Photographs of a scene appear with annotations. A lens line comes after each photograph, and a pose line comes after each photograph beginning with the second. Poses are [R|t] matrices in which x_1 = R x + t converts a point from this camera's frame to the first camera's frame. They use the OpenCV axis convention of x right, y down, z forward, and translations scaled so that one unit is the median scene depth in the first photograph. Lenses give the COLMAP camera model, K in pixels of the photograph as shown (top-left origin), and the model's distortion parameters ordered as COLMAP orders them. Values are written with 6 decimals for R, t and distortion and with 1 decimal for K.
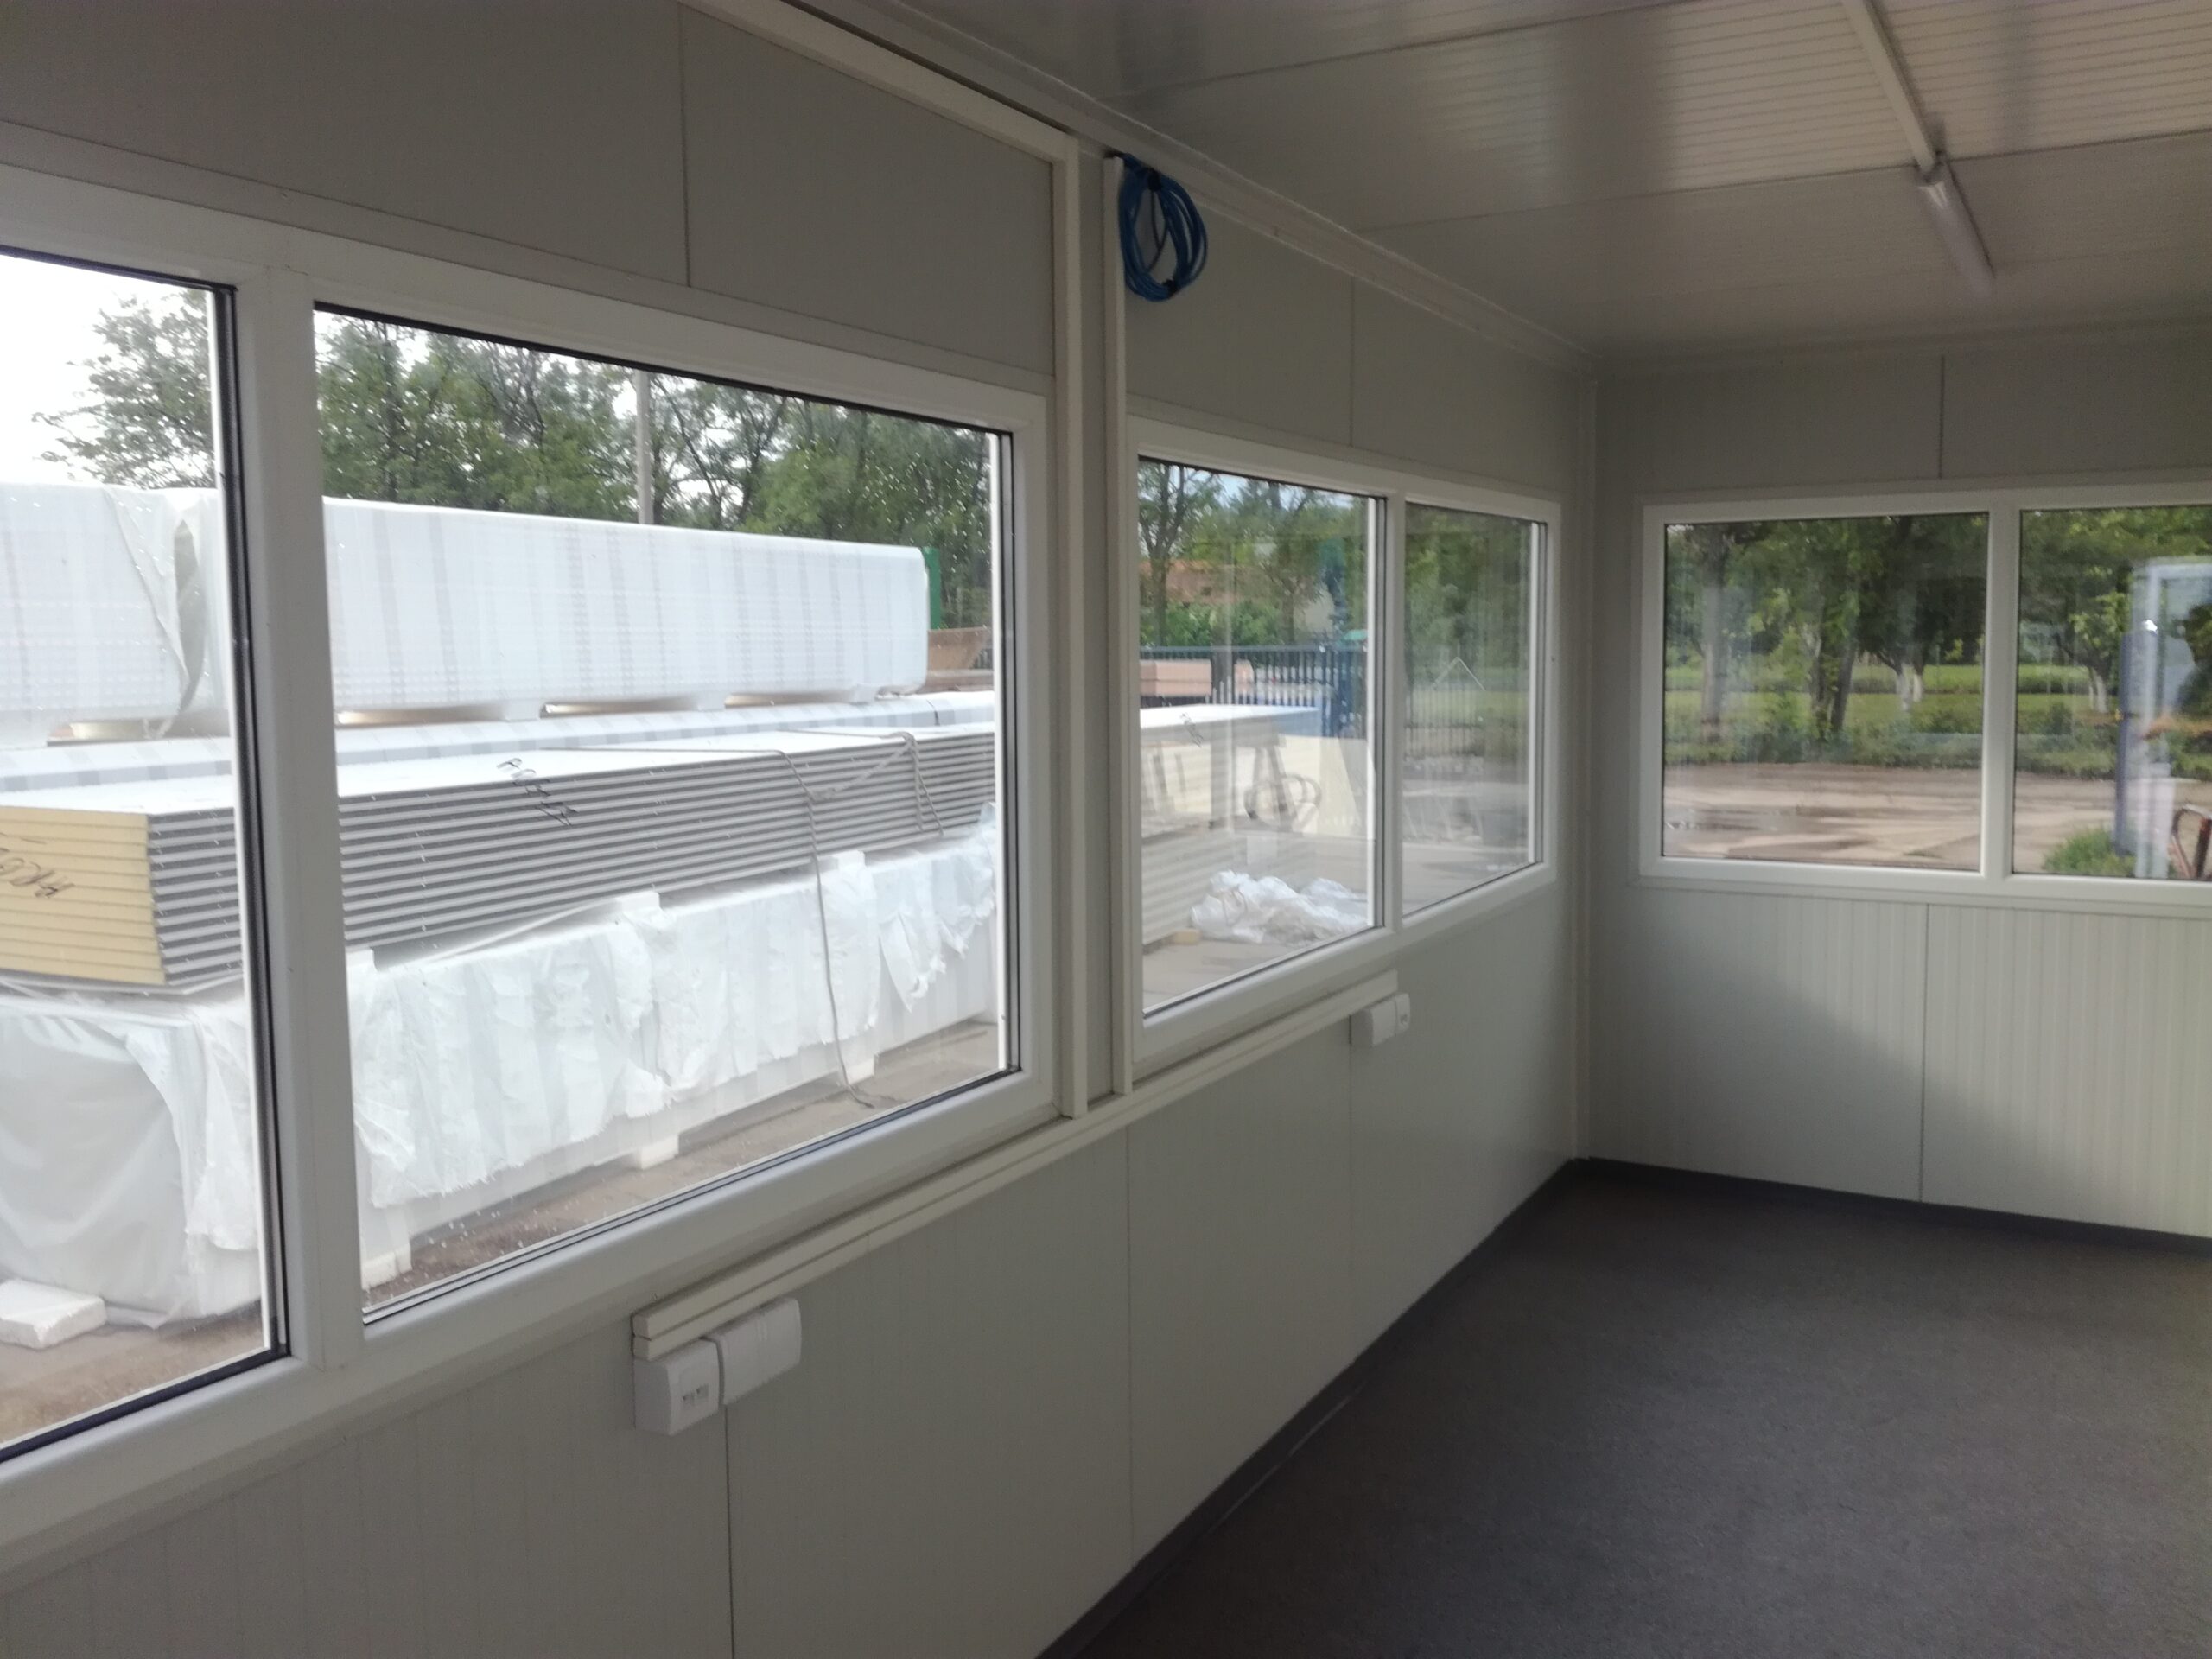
lens RADIAL K [[1810.0, 0, 1108.1], [0, 1810.0, 830.0], [0, 0, 1]] dist [0.048009, -0.103295]
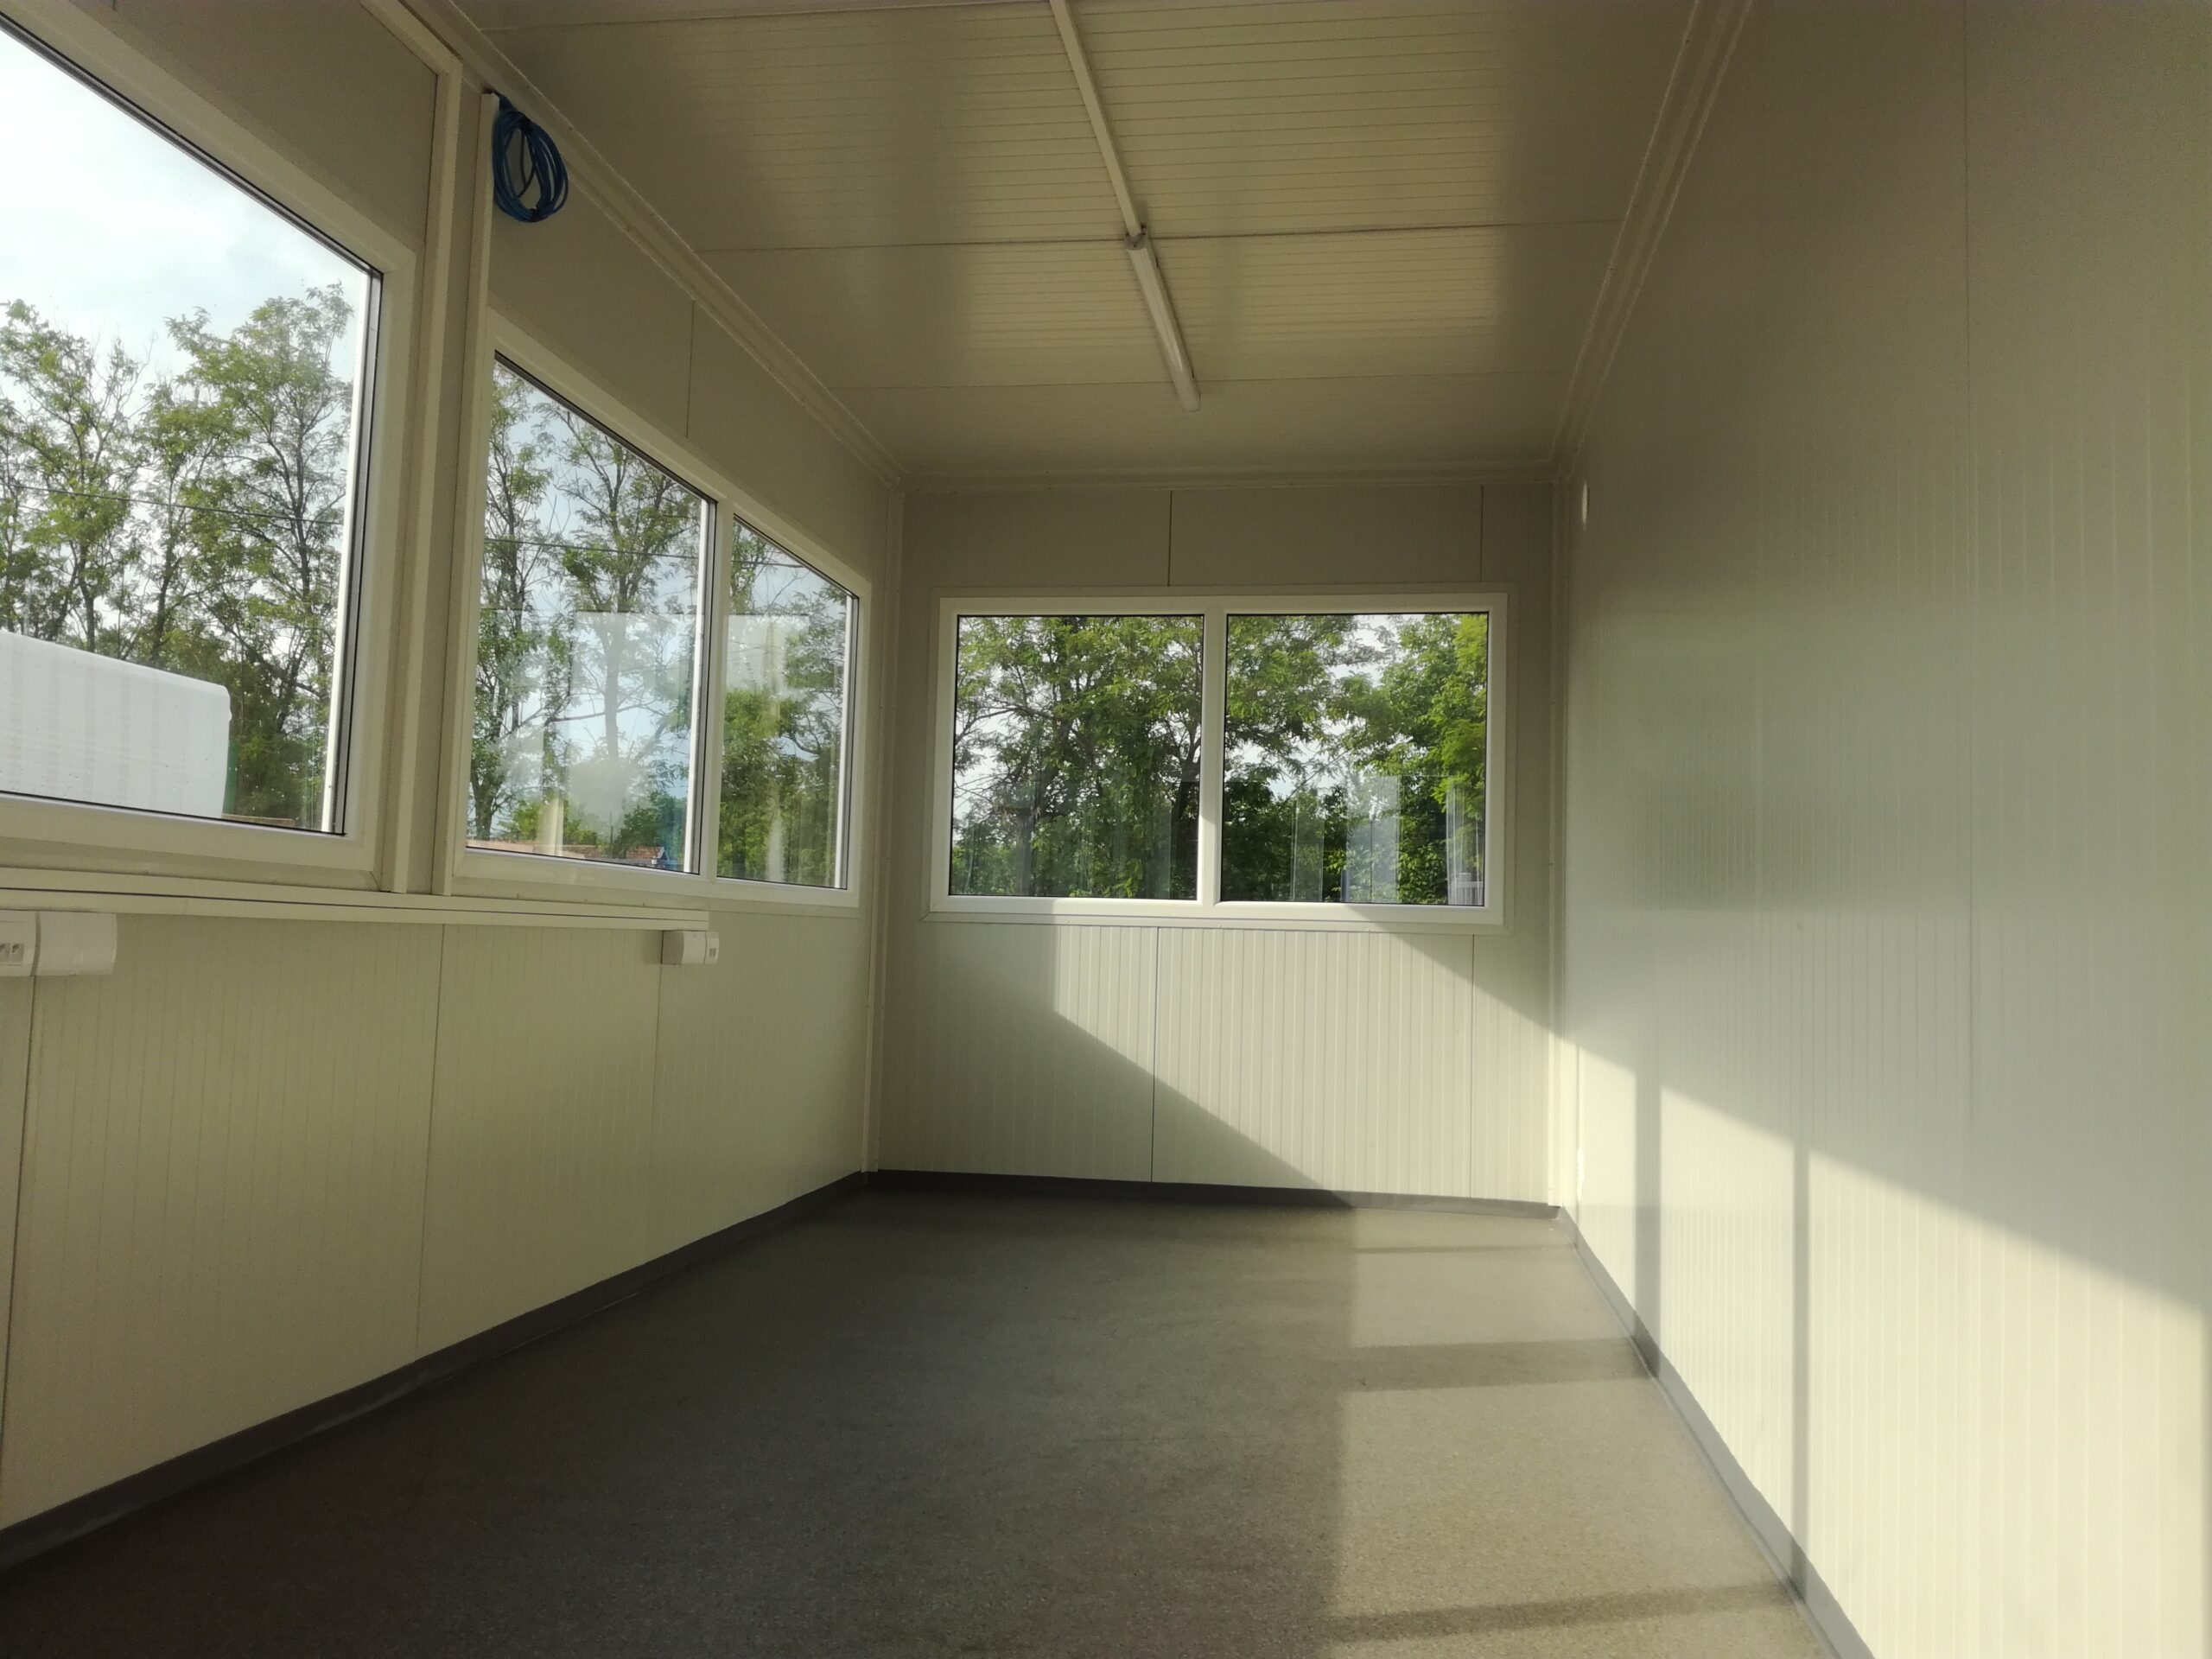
lens RADIAL K [[1810.0, 0, 1111.4], [0, 1810.0, 822.8], [0, 0, 1]] dist [0.048009, -0.103295]
pose [[0.933529, 0.070150, 0.351571, -0.003237], [-0.009803, 0.985297, -0.170568, 0.285375], [-0.358367, 0.155784, 0.920491, -0.151745]]
